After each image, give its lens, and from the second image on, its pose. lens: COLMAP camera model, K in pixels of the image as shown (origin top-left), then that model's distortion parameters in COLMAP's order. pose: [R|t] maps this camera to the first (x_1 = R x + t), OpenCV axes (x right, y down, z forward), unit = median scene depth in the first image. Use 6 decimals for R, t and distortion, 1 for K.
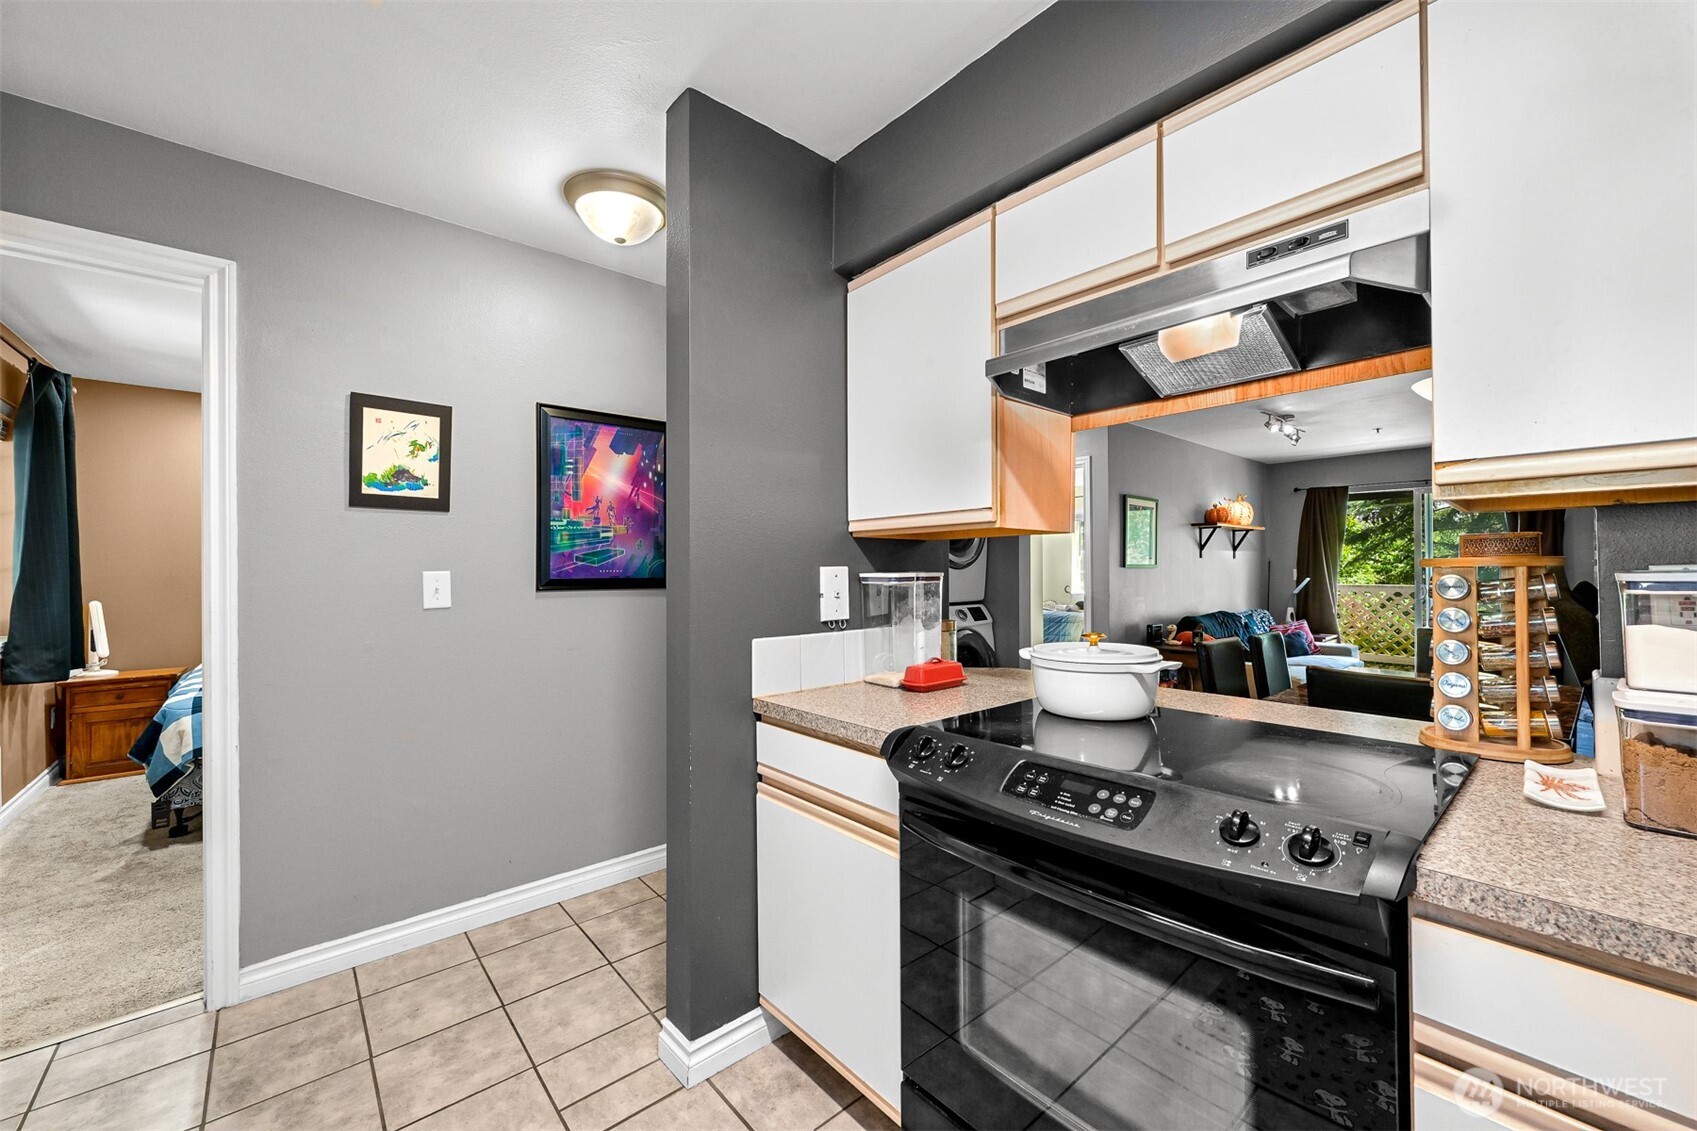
lens RADIAL K [[658.3, 0, 853.6], [0, 658.3, 567.0], [0, 0, 1]] dist [0.000685, 0.000722]
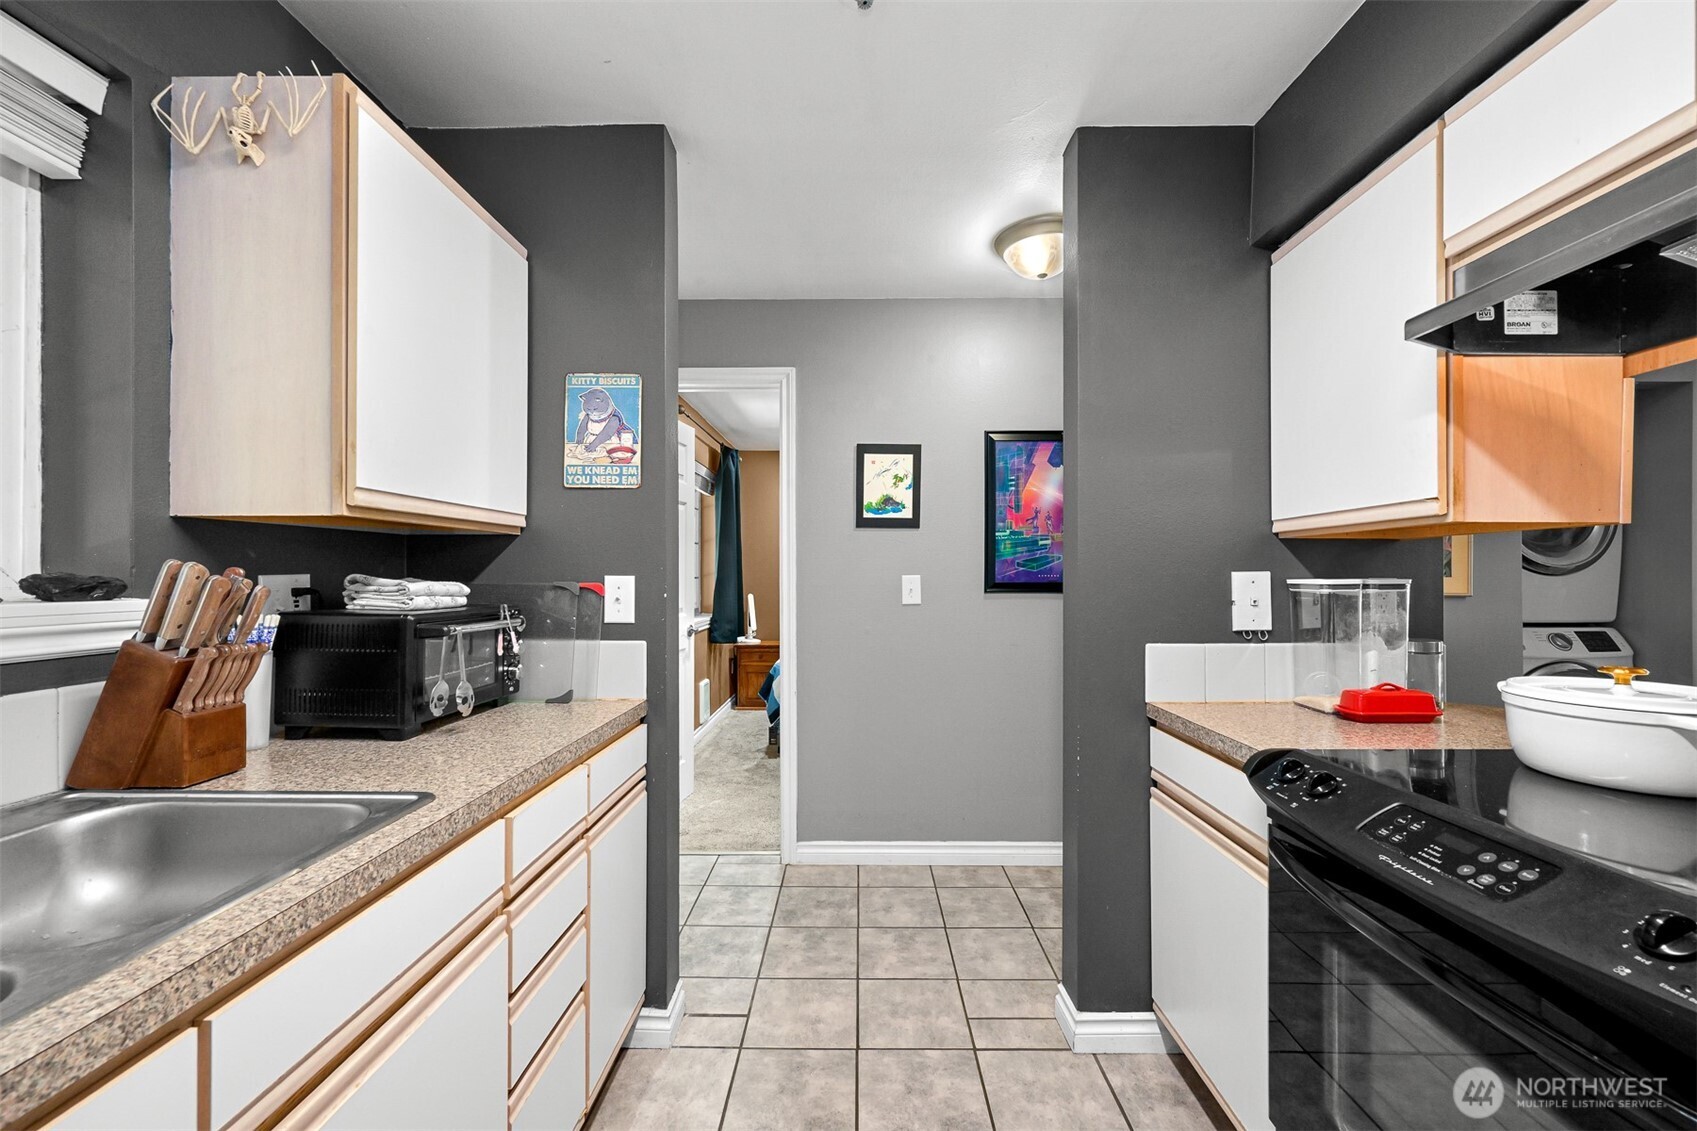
lens RADIAL K [[658.3, 0, 856.6], [0, 658.3, 574.2], [0, 0, 1]] dist [0.000685, 0.000722]
pose [[0.761632, 0.003090, -0.648002, 0.145897], [-0.001056, 0.999993, 0.003528, 0.000290], [0.648009, -0.002003, 0.761630, -0.047144]]
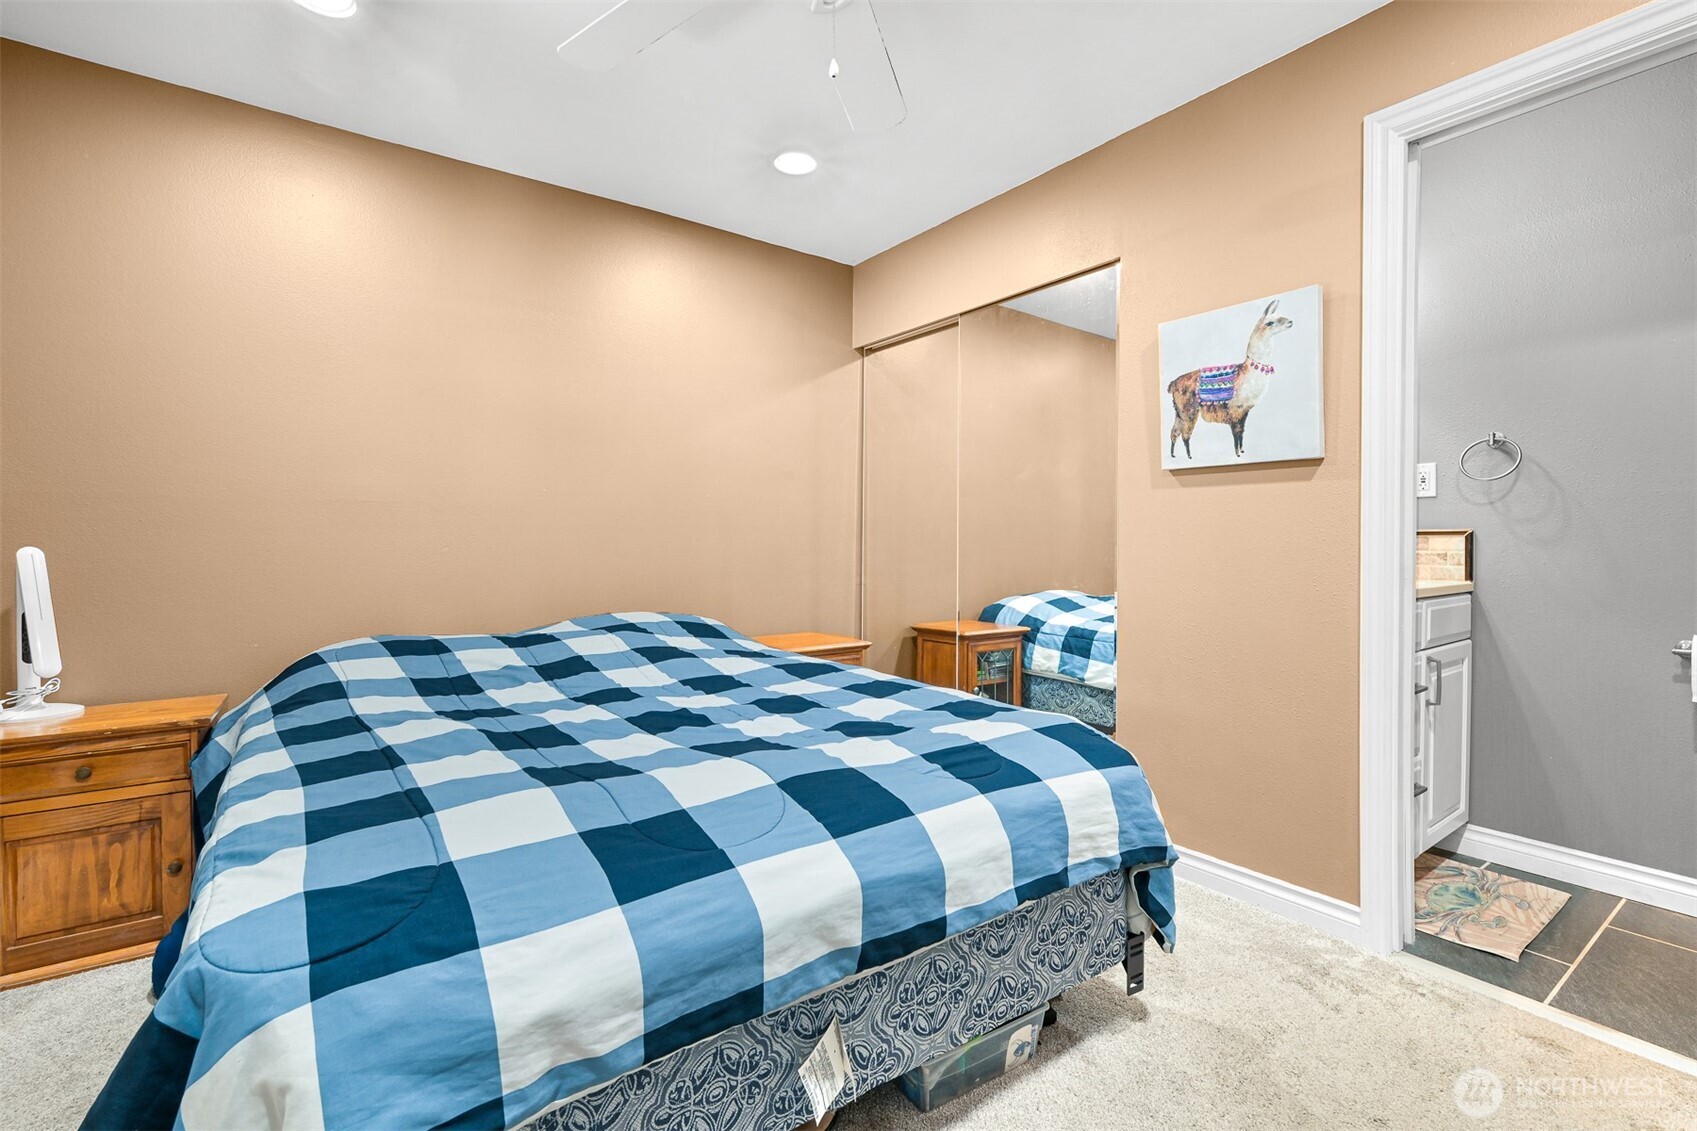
lens RADIAL K [[753.3, 0, 850.4], [0, 753.3, 563.4], [0, 0, 1]] dist [0.002704, 0.000178]
pose [[0.997216, 0.009125, -0.074013, -2.228903], [-0.007645, 0.999766, 0.020256, 0.187403], [0.074180, -0.019634, 0.997052, 2.108319]]
